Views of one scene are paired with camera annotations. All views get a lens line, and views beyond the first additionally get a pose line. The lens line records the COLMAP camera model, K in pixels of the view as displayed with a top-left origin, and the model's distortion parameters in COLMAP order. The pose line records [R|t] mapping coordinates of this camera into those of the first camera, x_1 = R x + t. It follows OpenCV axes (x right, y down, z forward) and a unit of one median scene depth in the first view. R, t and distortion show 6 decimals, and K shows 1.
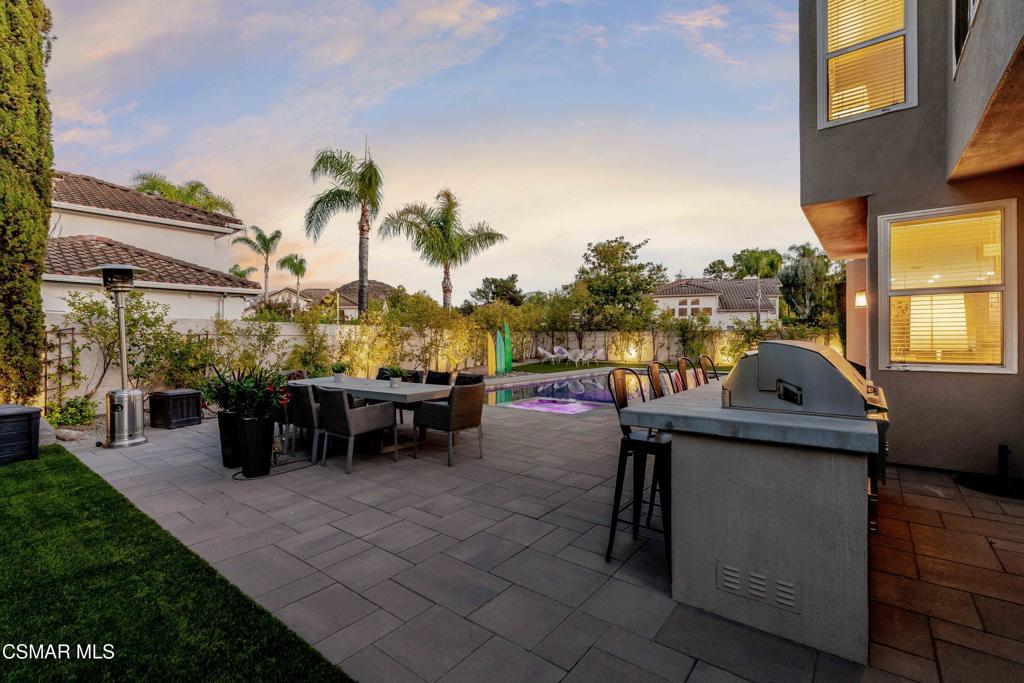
lens RADIAL K [[460.1, 0, 508.9], [0, 460.1, 340.2], [0, 0, 1]] dist [-0.001926, -0.000302]
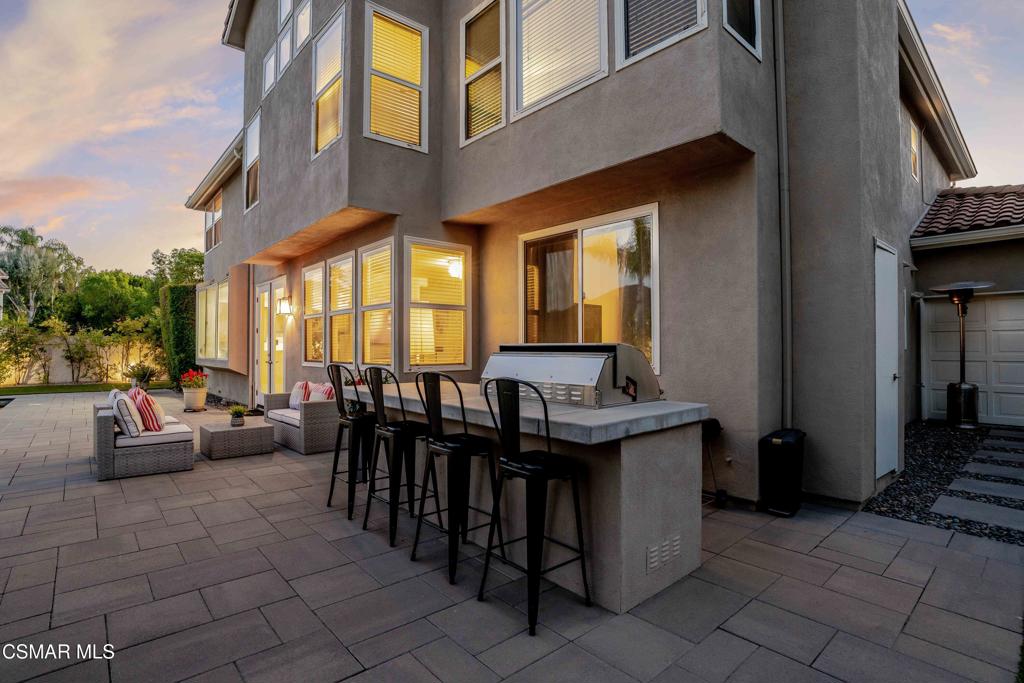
lens RADIAL K [[505.1, 0, 510.0], [0, 505.1, 339.1], [0, 0, 1]] dist [-0.066923, 0.029682]
pose [[0.177732, 0.016469, 0.983941, -0.076713], [0.006149, 0.999822, -0.017845, 0.001582], [-0.984060, 0.009222, 0.177599, 0.114585]]
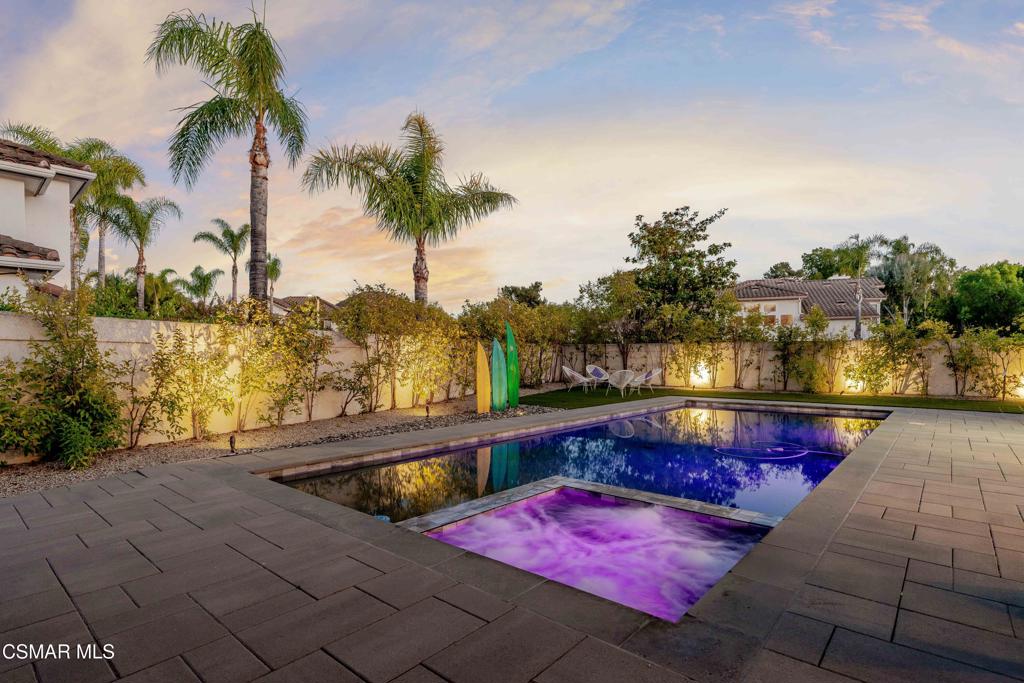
lens RADIAL K [[507.1, 0, 511.7], [0, 507.1, 363.1], [0, 0, 1]] dist [-0.001922, -0.000199]
pose [[0.999036, -0.000079, -0.043909, 0.021208], [0.000438, 0.999967, 0.008156, 0.004446], [0.043906, -0.008167, 0.999002, 0.262324]]
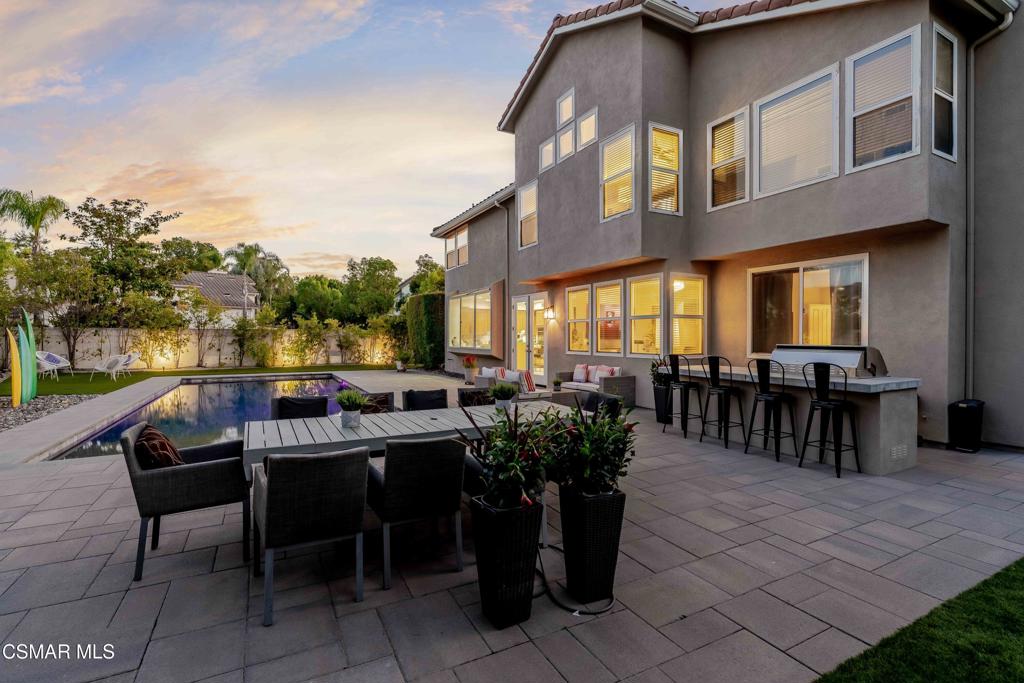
lens RADIAL K [[469.8, 0, 507.7], [0, 469.8, 339.1], [0, 0, 1]] dist [-0.000583, -0.000048]
pose [[0.405275, -0.003953, 0.914186, -0.236648], [0.002224, 0.999992, 0.003338, -0.004276], [-0.914192, 0.000680, 0.405281, 0.181654]]
